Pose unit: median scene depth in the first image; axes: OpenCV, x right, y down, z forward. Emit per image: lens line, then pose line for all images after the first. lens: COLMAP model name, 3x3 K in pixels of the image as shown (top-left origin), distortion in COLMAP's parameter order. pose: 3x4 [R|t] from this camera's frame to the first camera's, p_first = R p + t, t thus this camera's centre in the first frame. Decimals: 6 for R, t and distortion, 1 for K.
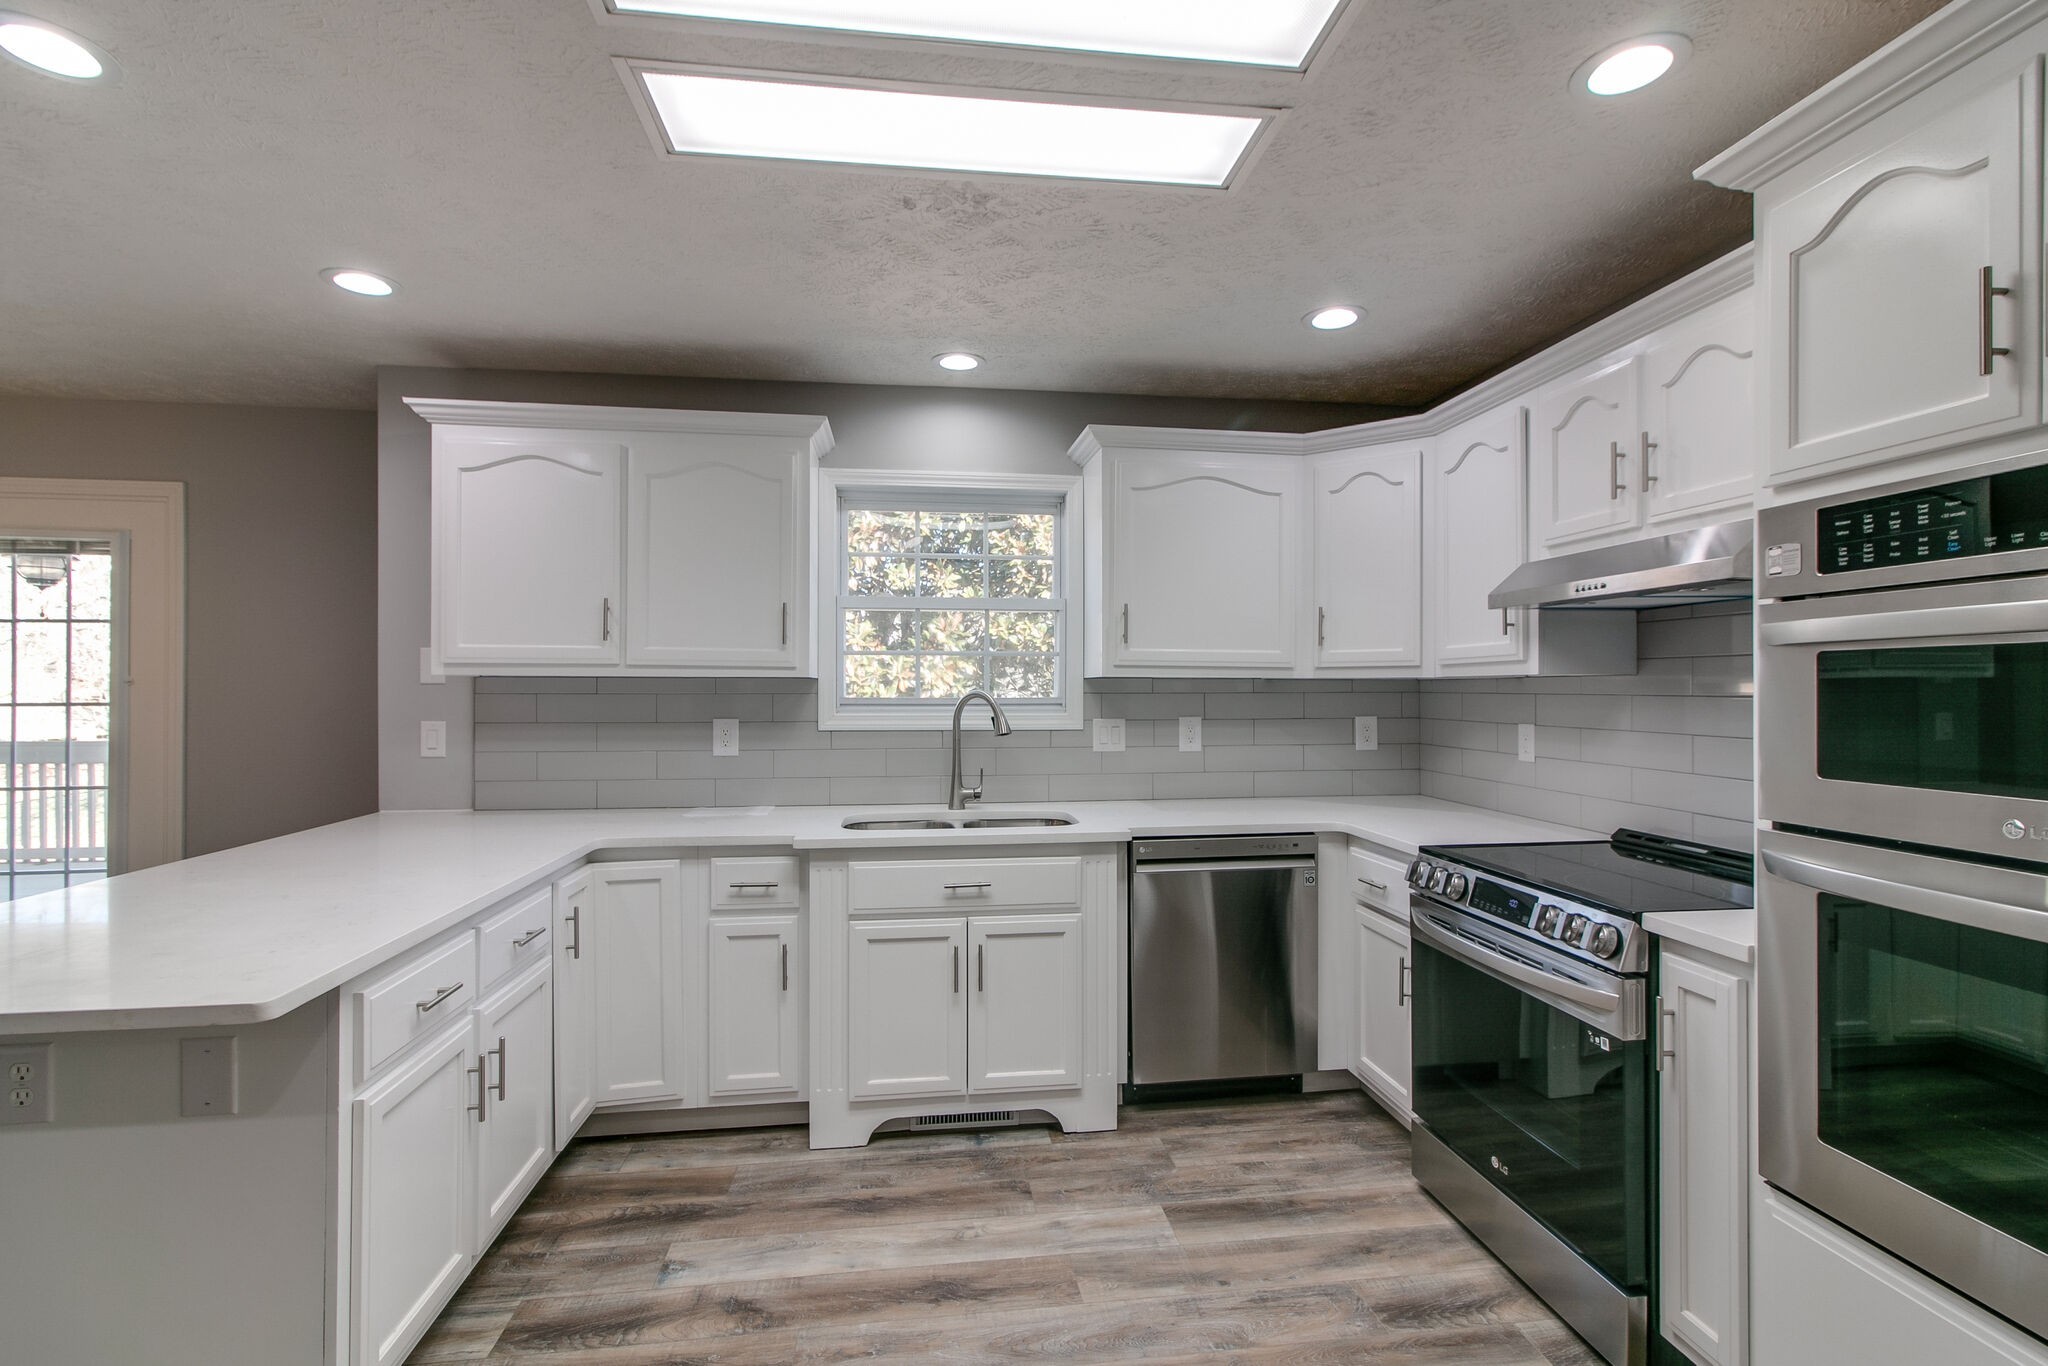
lens RADIAL K [[932.5, 0, 1026.8], [0, 932.5, 691.0], [0, 0, 1]] dist [-0.002457, -0.000343]
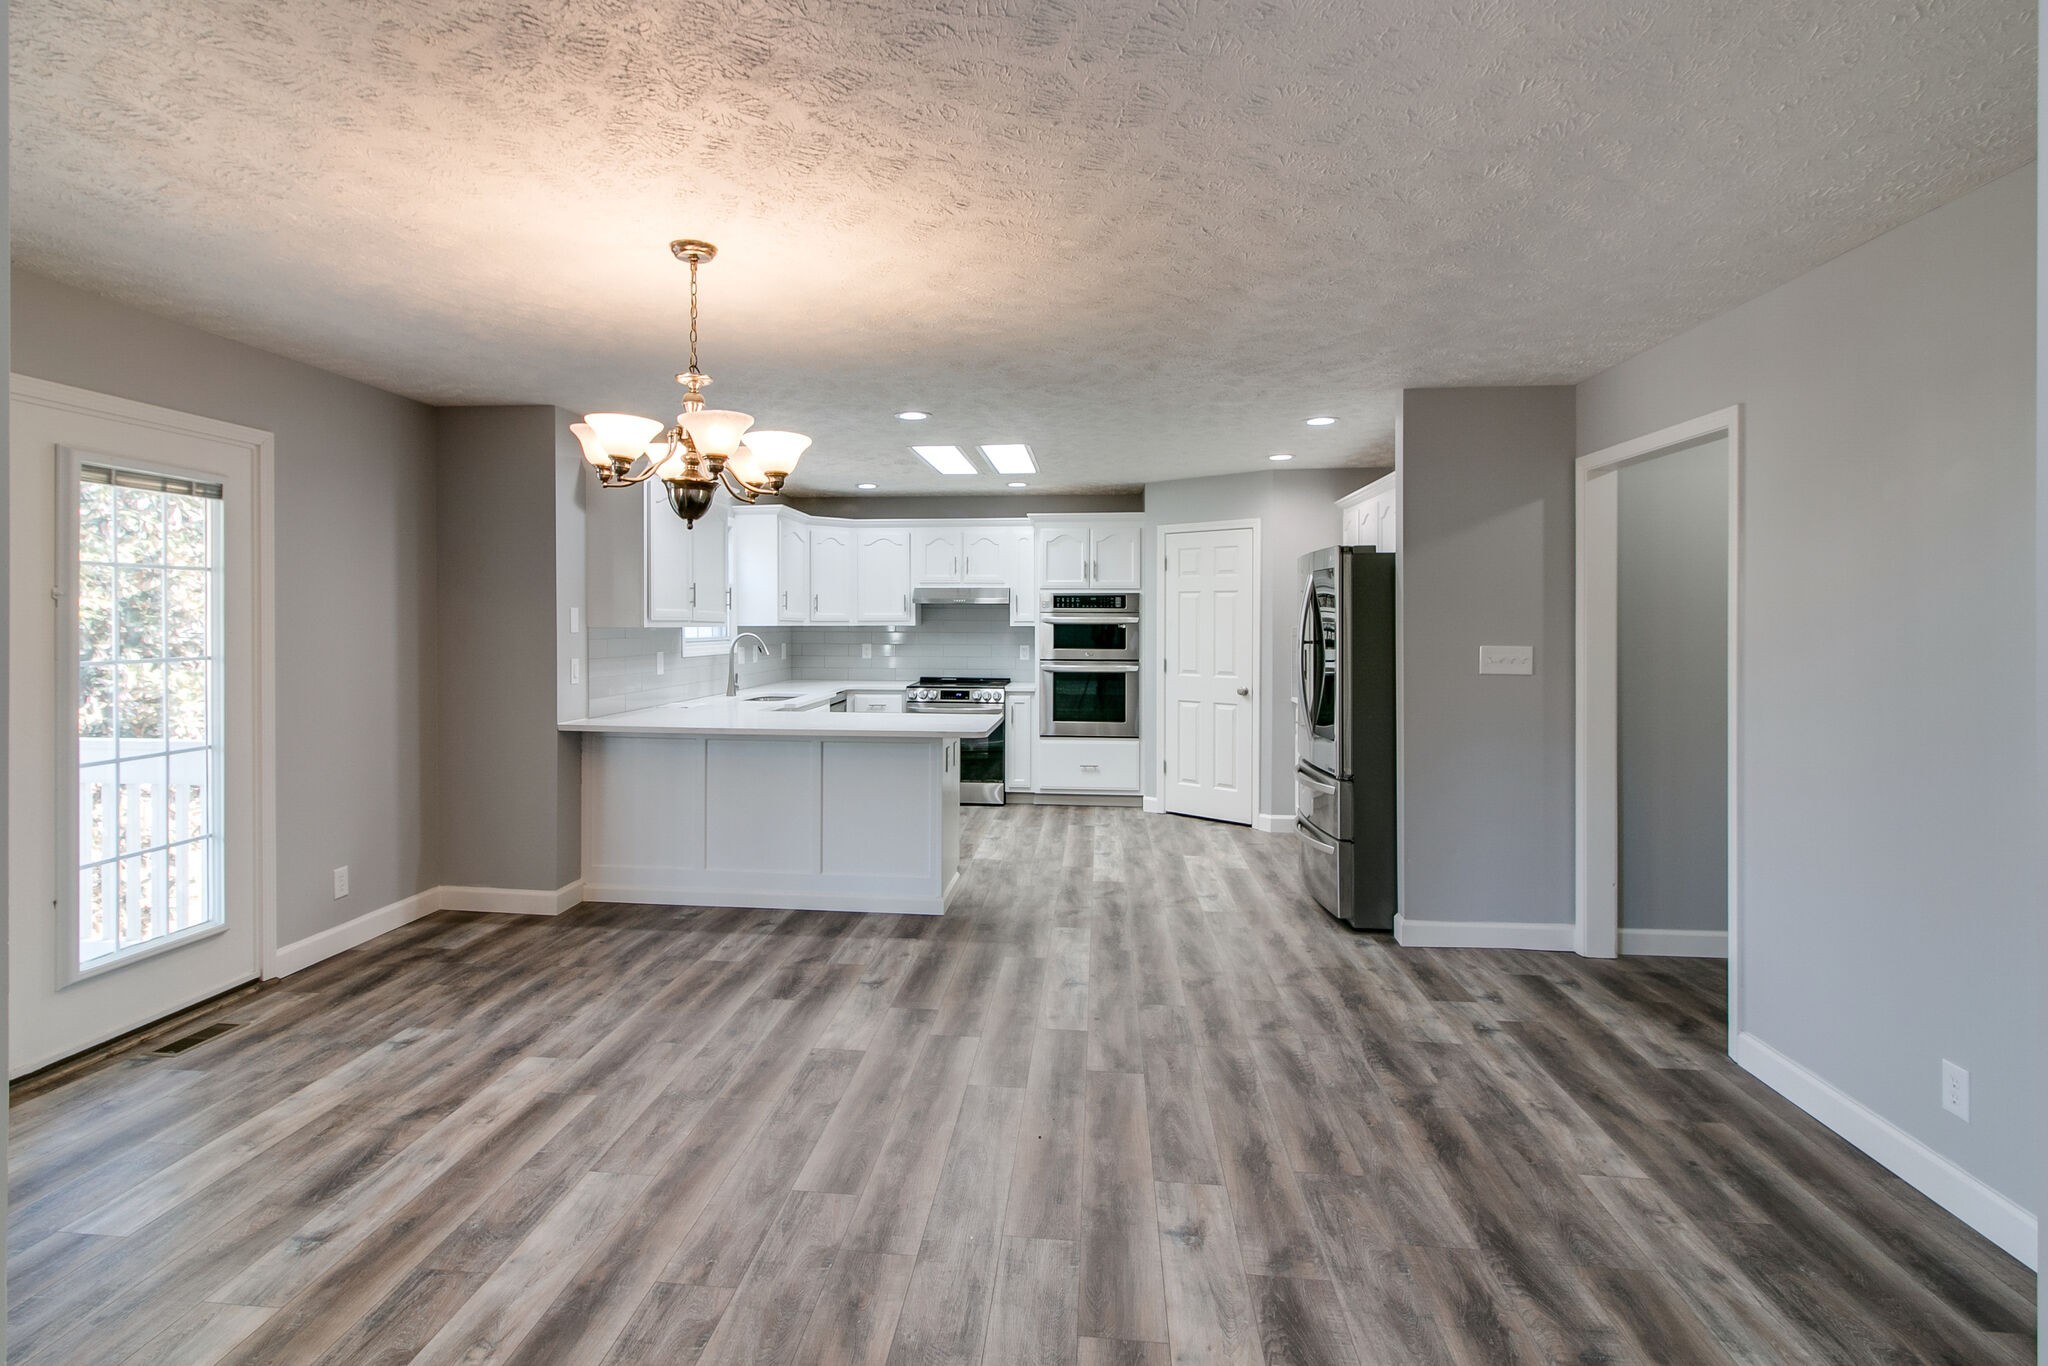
lens RADIAL K [[1024.5, 0, 997.2], [0, 1024.5, 639.5], [0, 0, 1]] dist [0.002395, 0.000052]
pose [[0.243545, -0.015886, 0.969759, -4.355584], [0.001662, 0.999871, 0.015962, -0.043965], [-0.969888, -0.002276, 0.243540, -0.047879]]
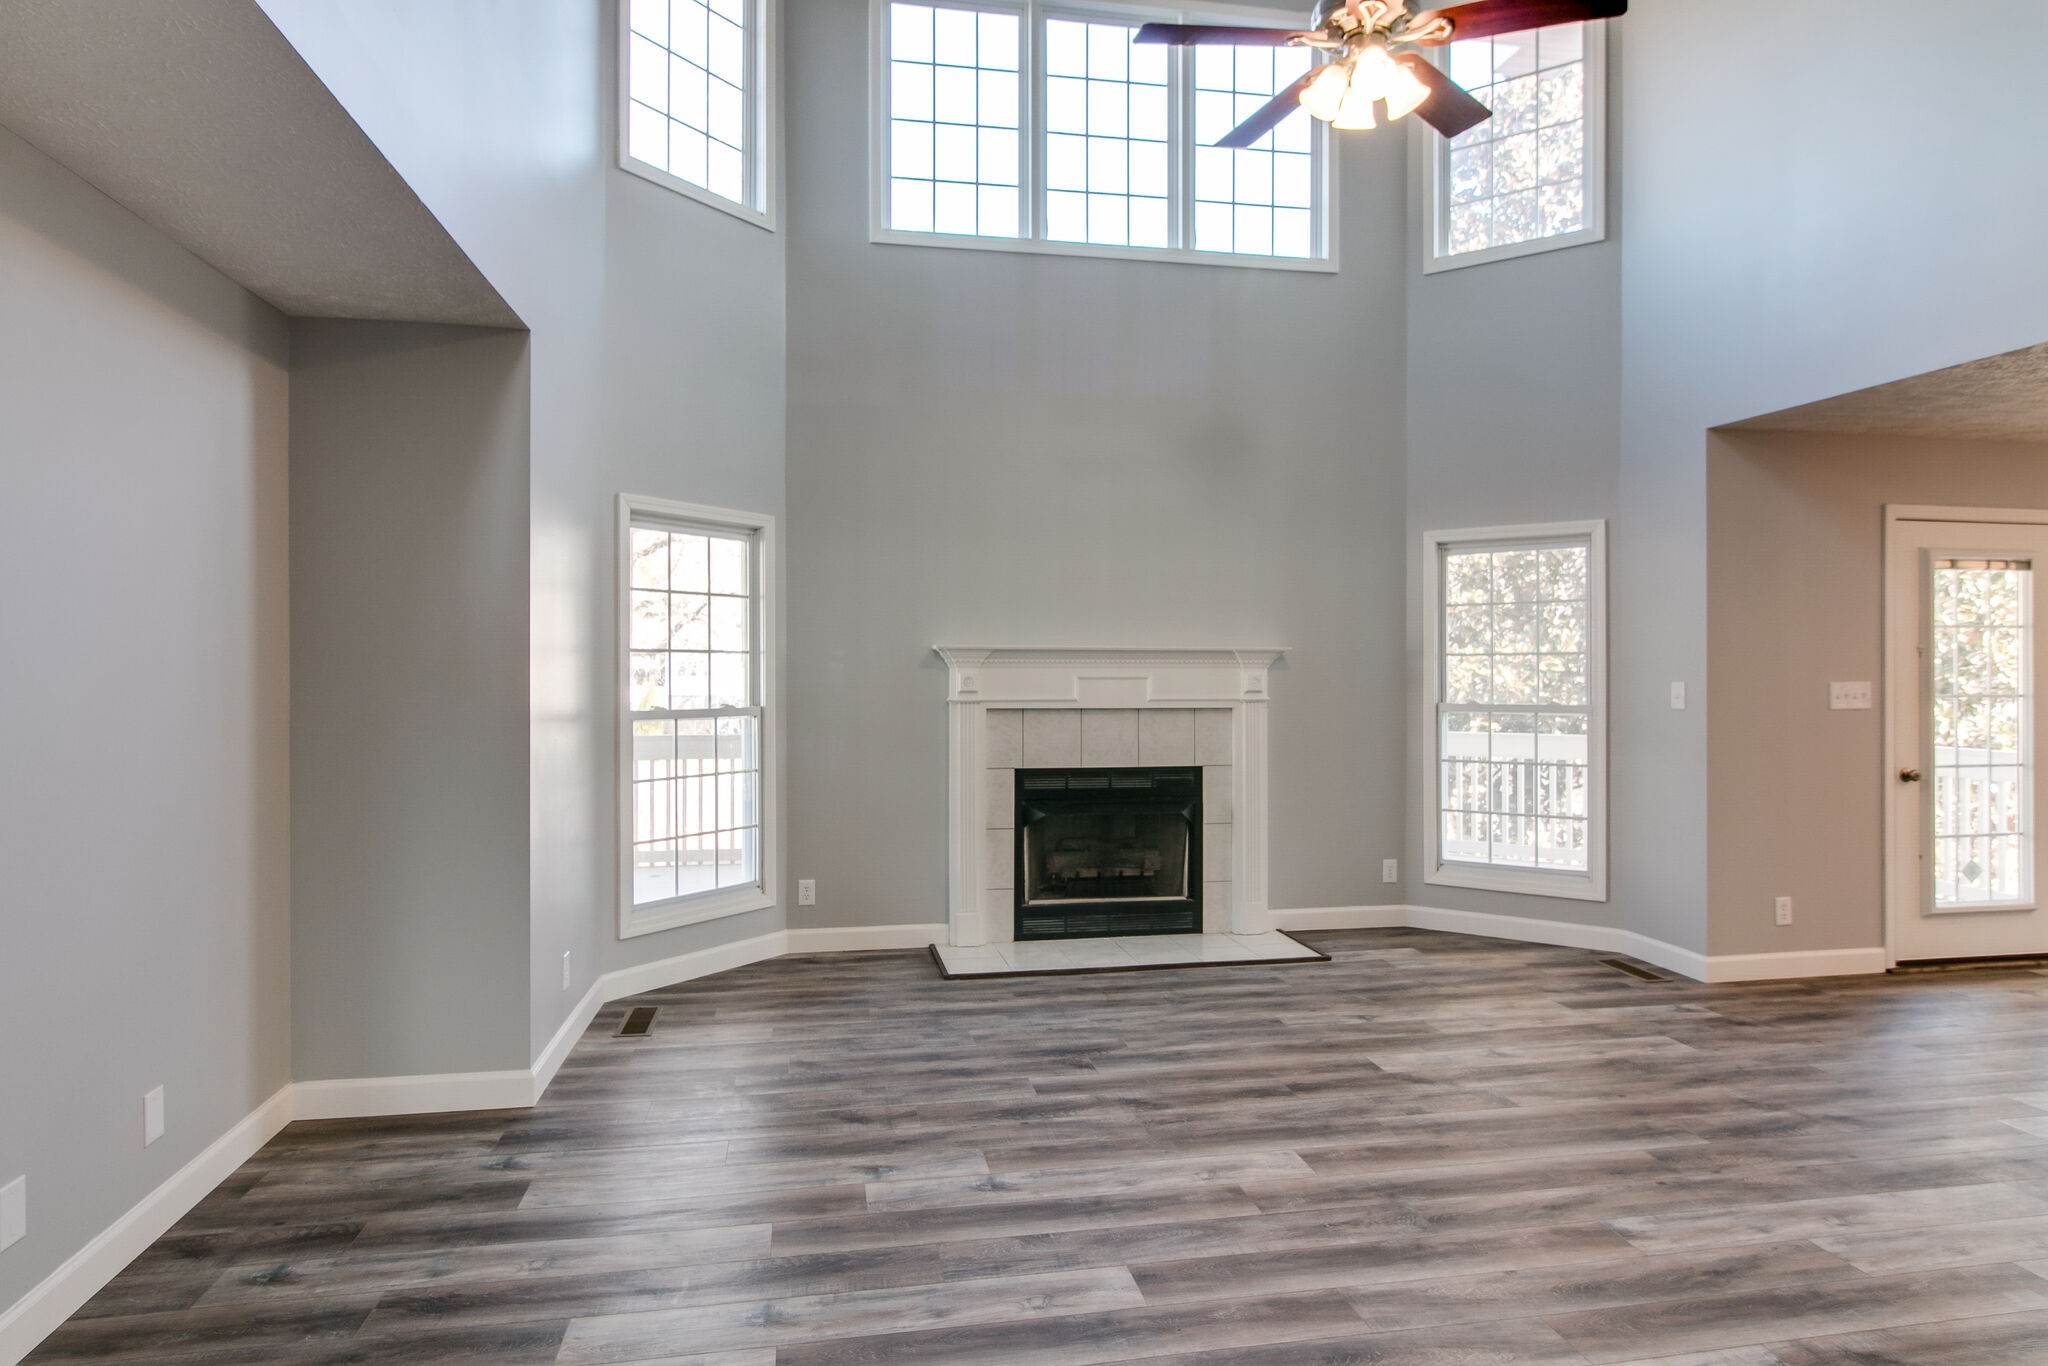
lens RADIAL K [[1174.9, 0, 1012.5], [0, 1174.9, 686.6], [0, 0, 1]] dist [-0.001402, -0.004169]
pose [[0.999630, 0.002205, 0.027114, -6.157342], [-0.002395, 0.999973, 0.007002, 0.000396], [-0.027098, -0.007064, 0.999608, -1.570399]]
